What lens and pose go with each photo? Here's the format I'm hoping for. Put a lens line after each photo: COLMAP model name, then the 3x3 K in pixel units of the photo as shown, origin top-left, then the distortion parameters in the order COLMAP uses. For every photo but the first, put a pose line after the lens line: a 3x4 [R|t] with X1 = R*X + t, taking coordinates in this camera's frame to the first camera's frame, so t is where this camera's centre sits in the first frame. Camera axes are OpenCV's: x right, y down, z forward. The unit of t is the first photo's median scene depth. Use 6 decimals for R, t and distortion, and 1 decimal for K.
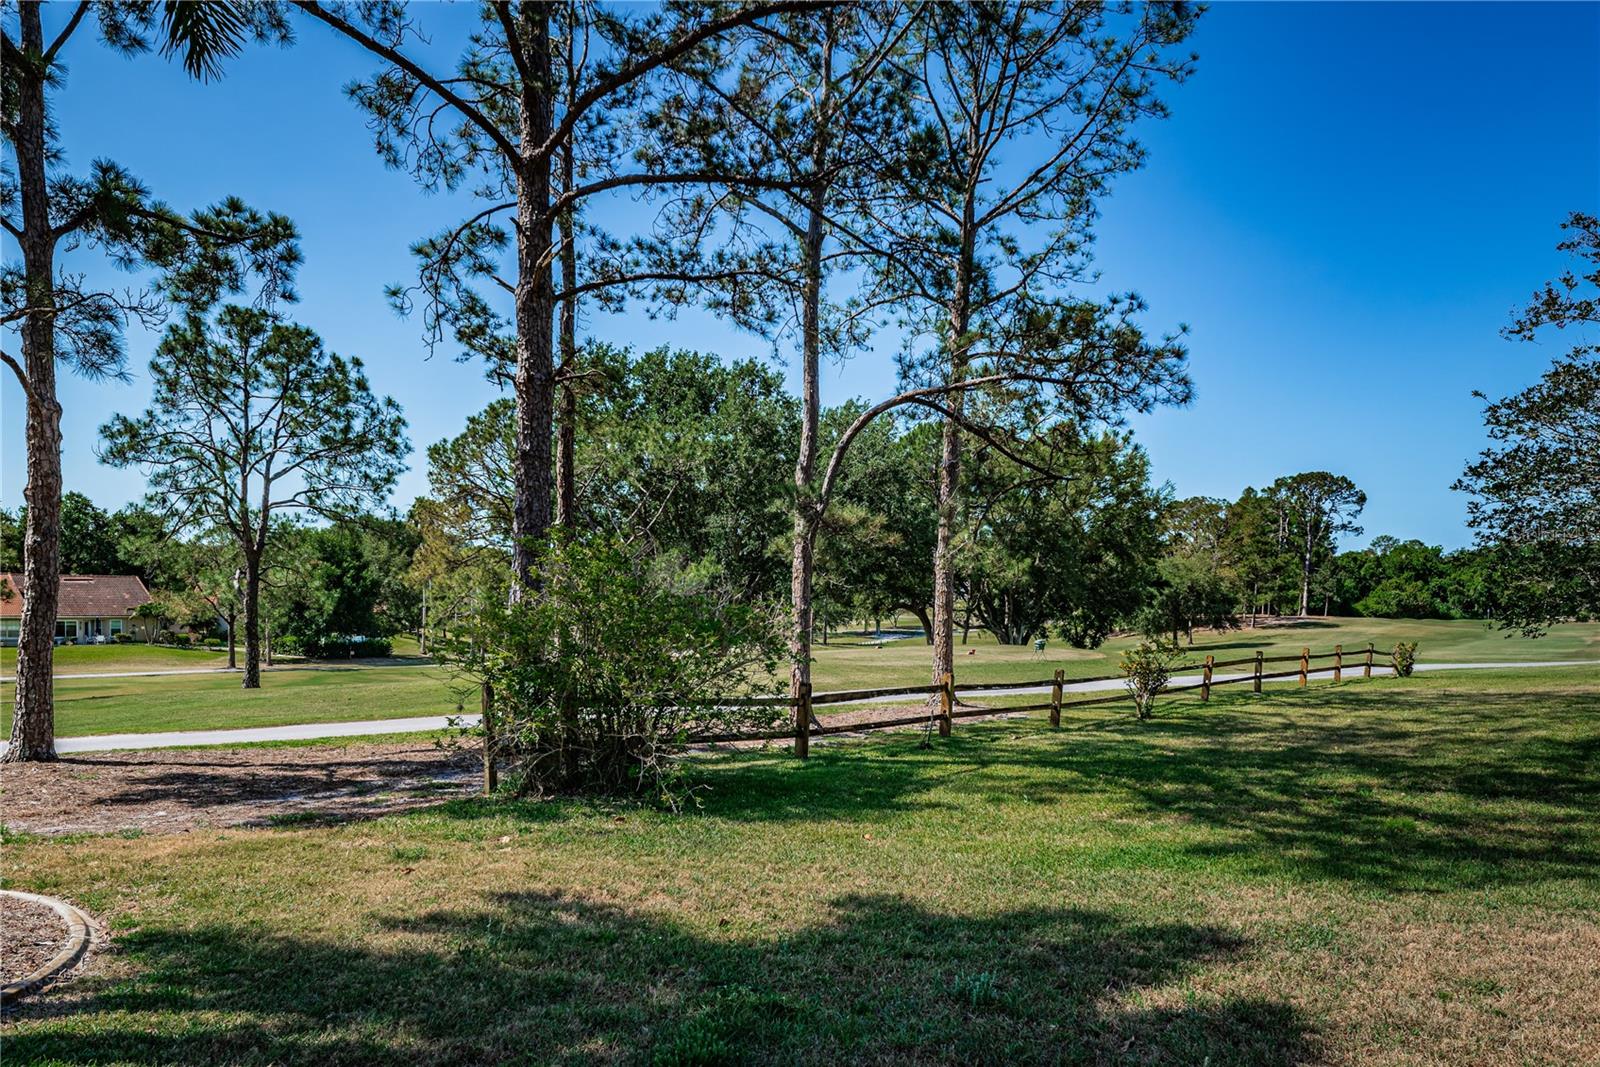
lens RADIAL K [[1121.3, 0, 800.0], [0, 1121.3, 533.5], [0, 0, 1]] dist [-0.003082, -0.000625]
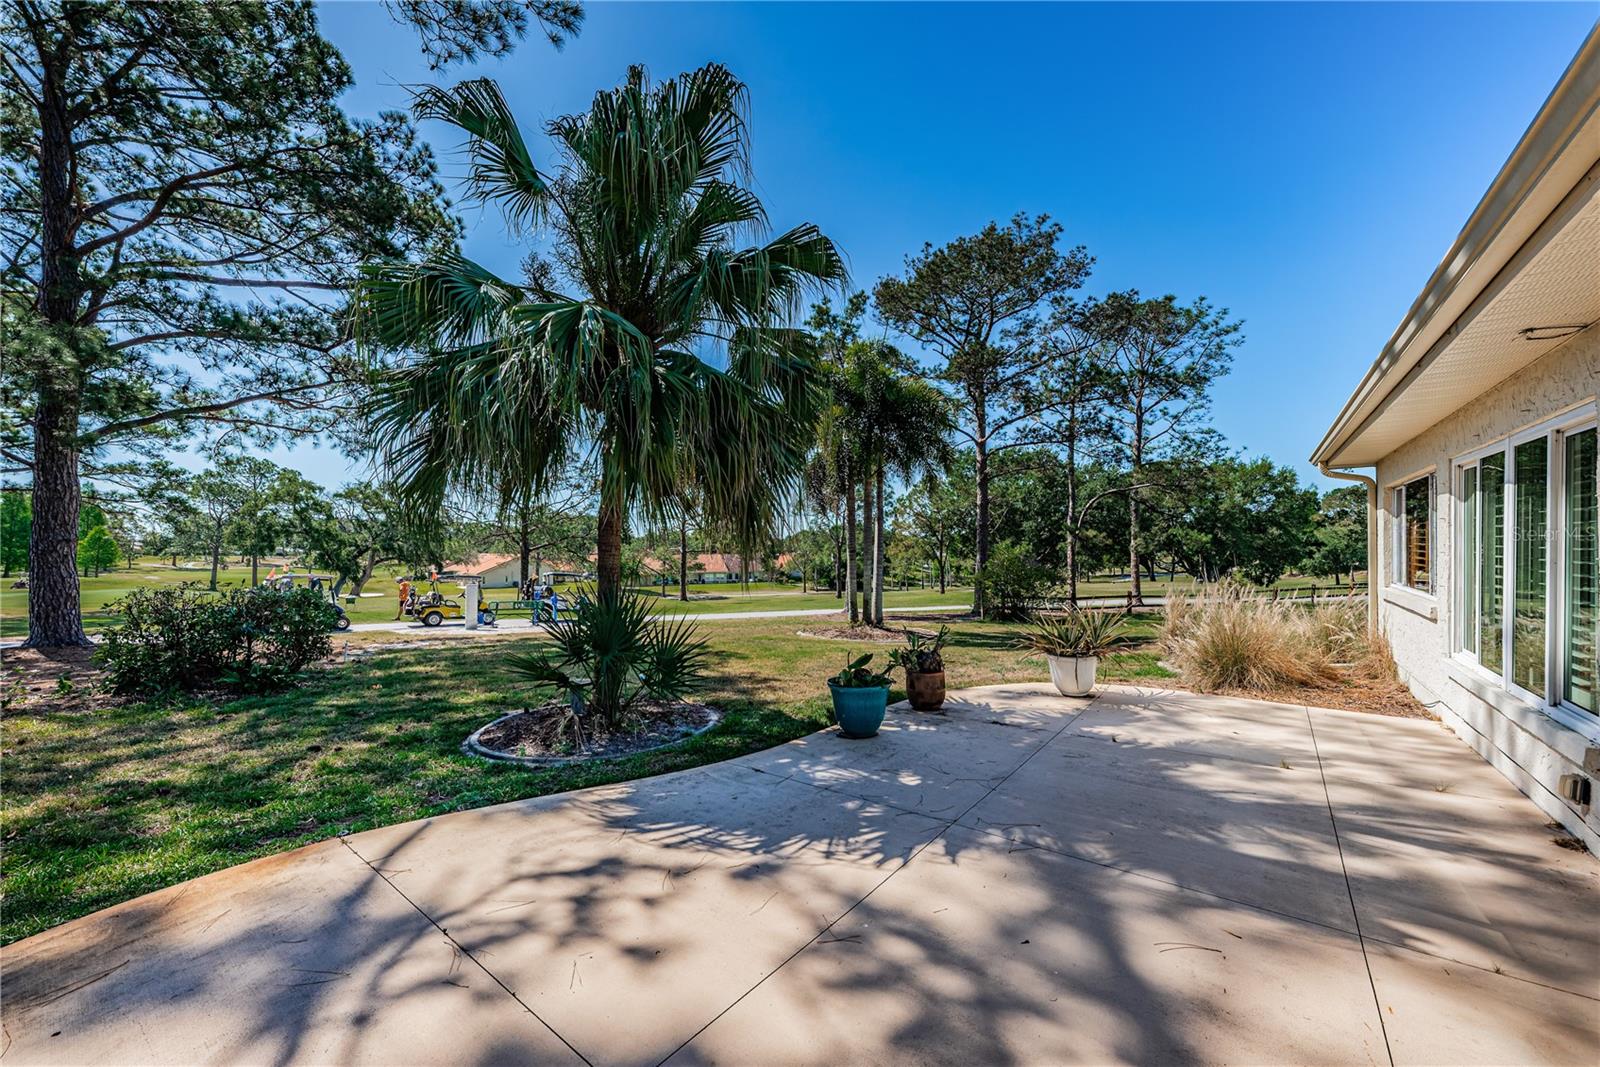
lens RADIAL K [[590.5, 0, 800.4], [0, 590.5, 545.9], [0, 0, 1]] dist [-0.001302, -0.000238]
pose [[0.908743, -0.025747, -0.416562, 0.000410], [0.041135, 0.998761, 0.028006, -0.019280], [0.415325, -0.042585, 0.908676, -0.207220]]
